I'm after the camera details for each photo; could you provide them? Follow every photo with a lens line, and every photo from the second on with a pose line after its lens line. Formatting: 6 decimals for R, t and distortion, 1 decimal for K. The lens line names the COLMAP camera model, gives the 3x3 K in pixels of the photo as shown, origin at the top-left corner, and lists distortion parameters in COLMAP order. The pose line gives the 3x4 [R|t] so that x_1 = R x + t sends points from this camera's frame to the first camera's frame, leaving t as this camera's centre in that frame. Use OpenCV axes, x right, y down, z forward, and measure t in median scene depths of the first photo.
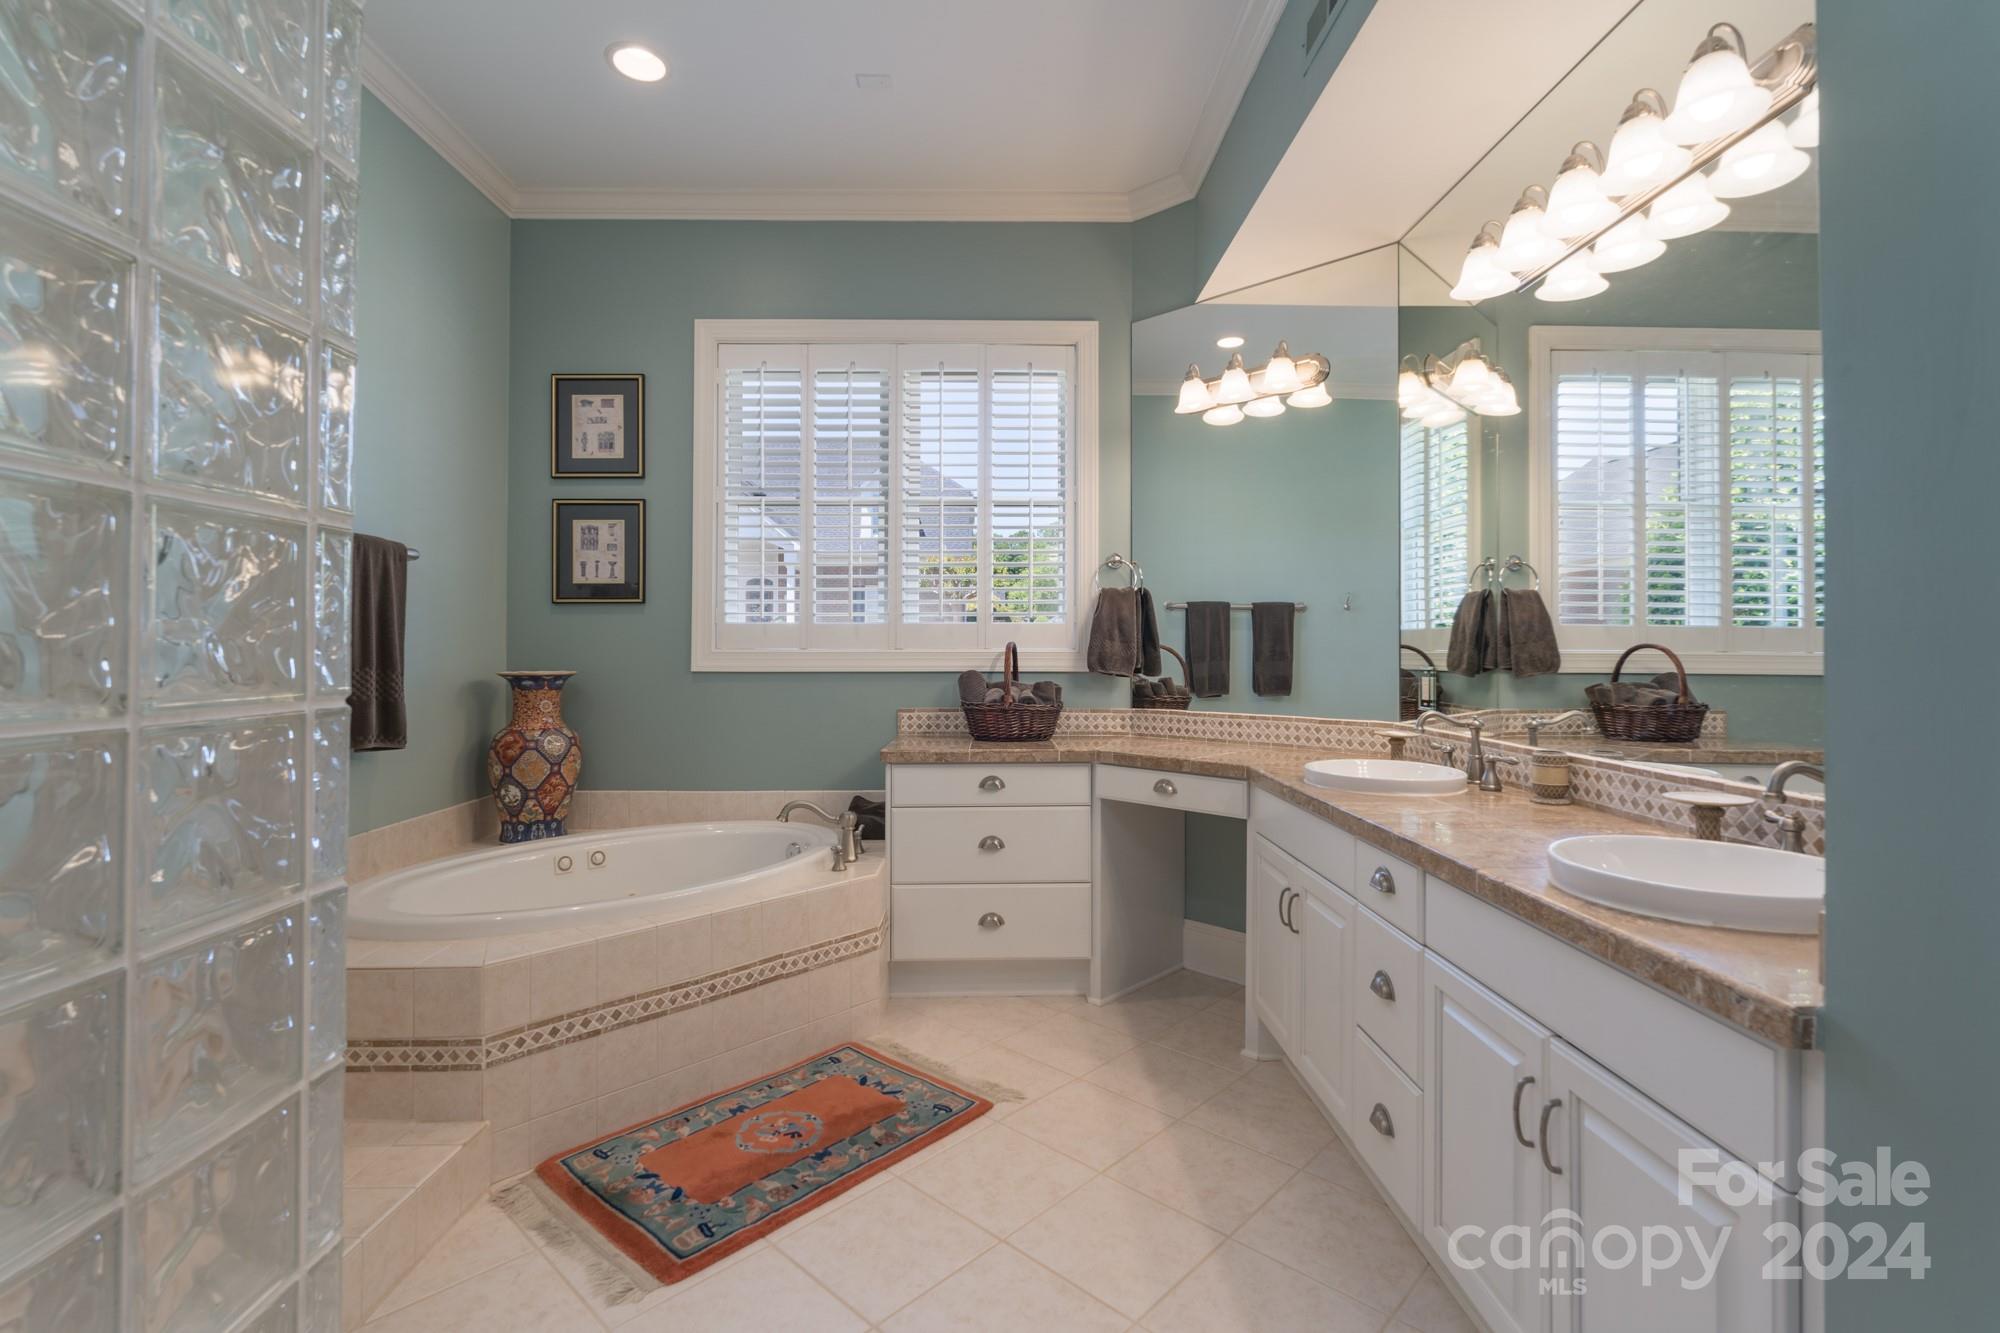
lens RADIAL K [[905.5, 0, 1005.2], [0, 905.5, 649.1], [0, 0, 1]] dist [-0.002983, 0.000283]
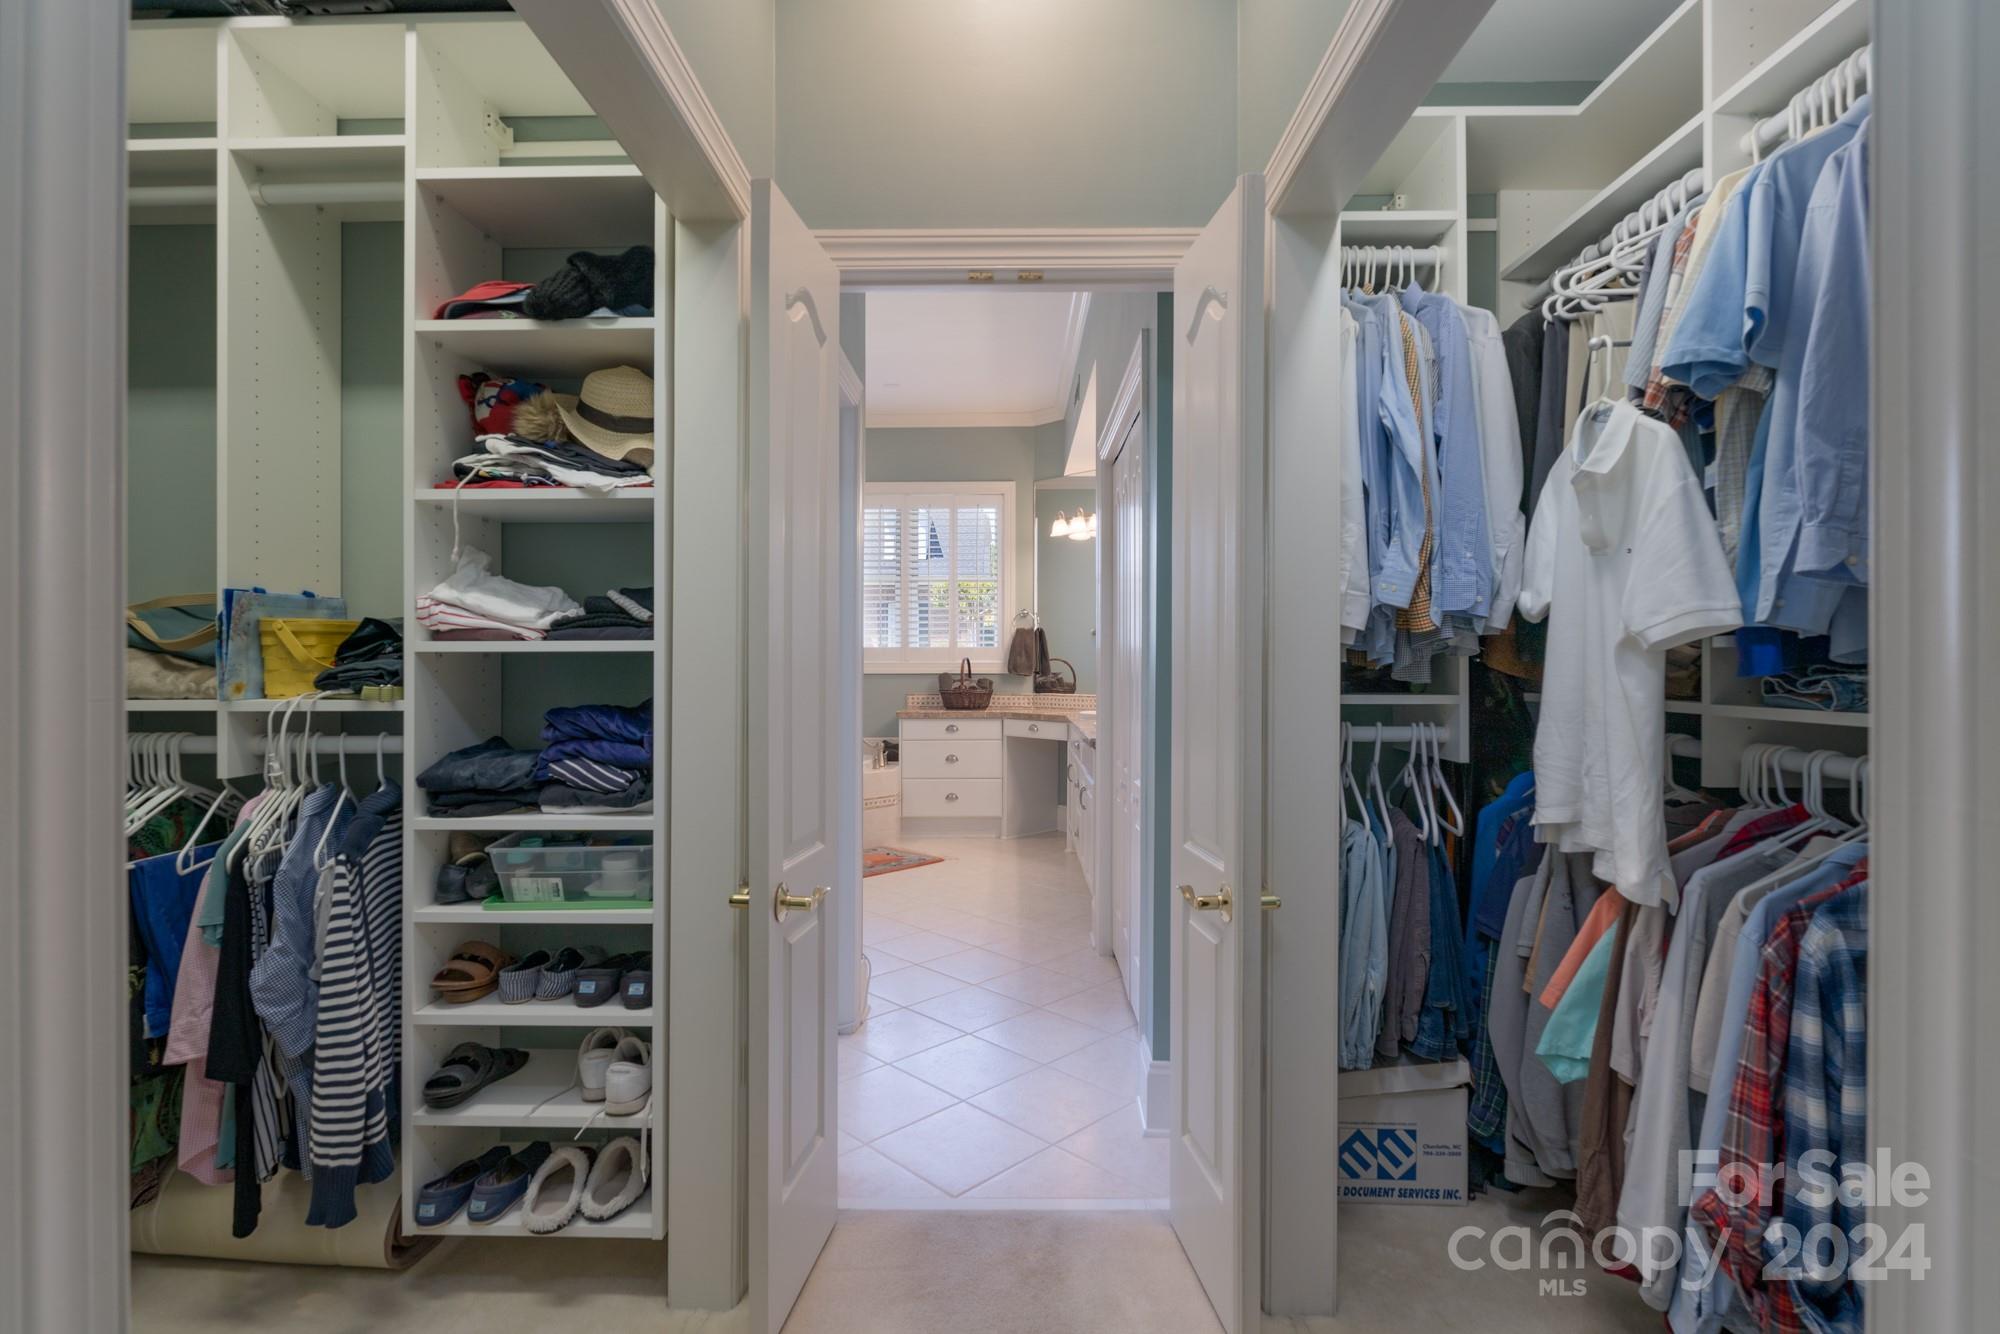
lens RADIAL K [[905.5, 0, 996.0], [0, 905.5, 668.0], [0, 0, 1]] dist [-0.002983, 0.000283]
pose [[0.999304, -0.001235, -0.037291, 0.142728], [0.001441, 0.999984, 0.005474, 0.004365], [0.037283, -0.005524, 0.999289, -0.898992]]
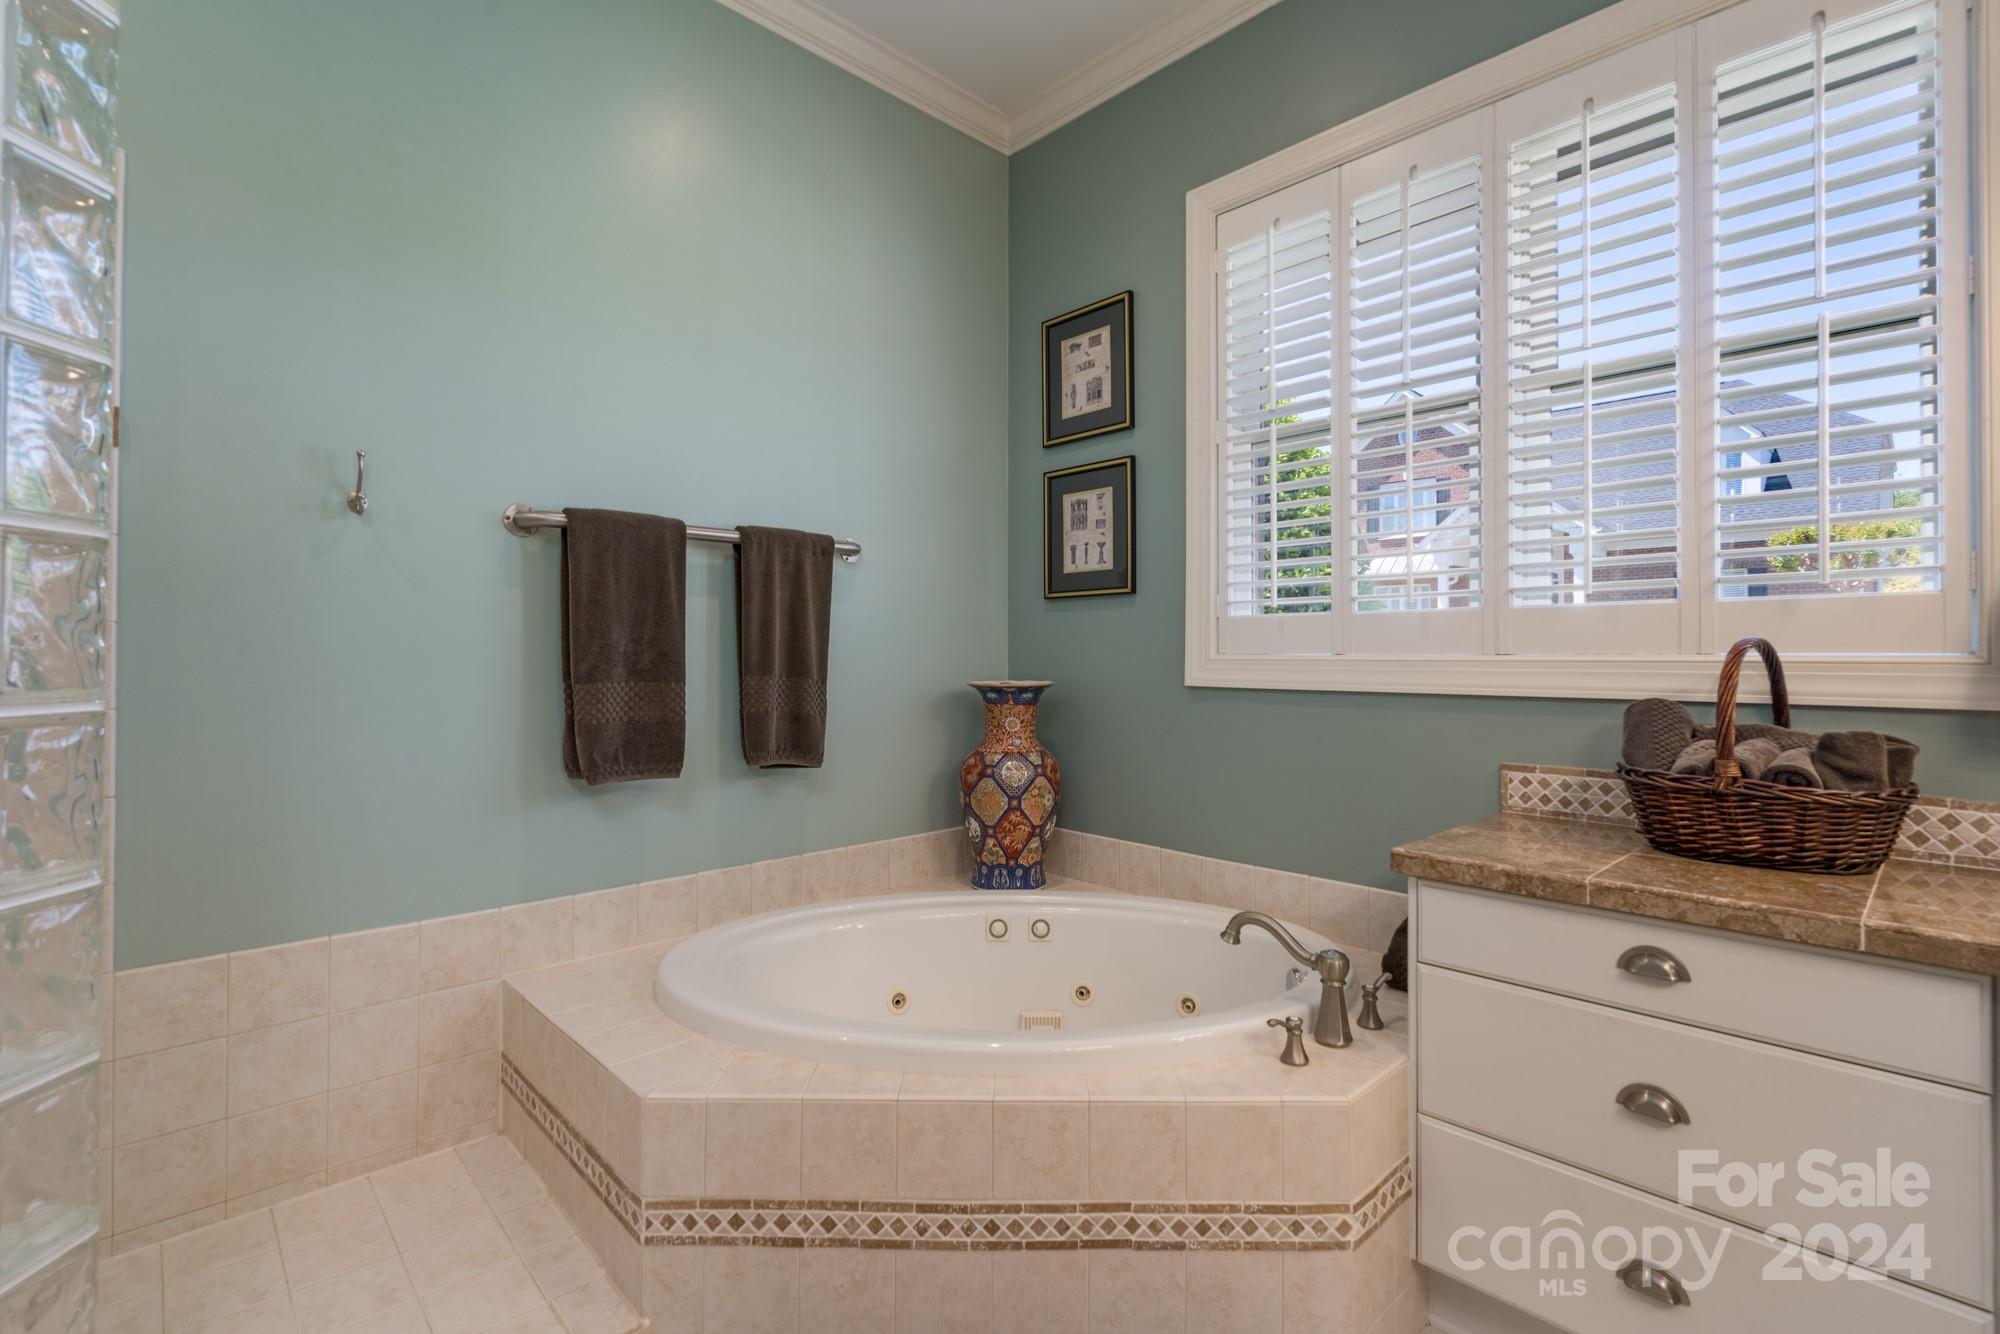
lens RADIAL K [[905.5, 0, 1001.9], [0, 905.5, 646.0], [0, 0, 1]] dist [-0.002983, 0.000283]
pose [[0.676275, -0.006574, -0.736620, 0.086923], [0.001198, 0.999969, -0.007825, -0.001362], [0.736648, 0.004410, 0.676262, 0.436448]]
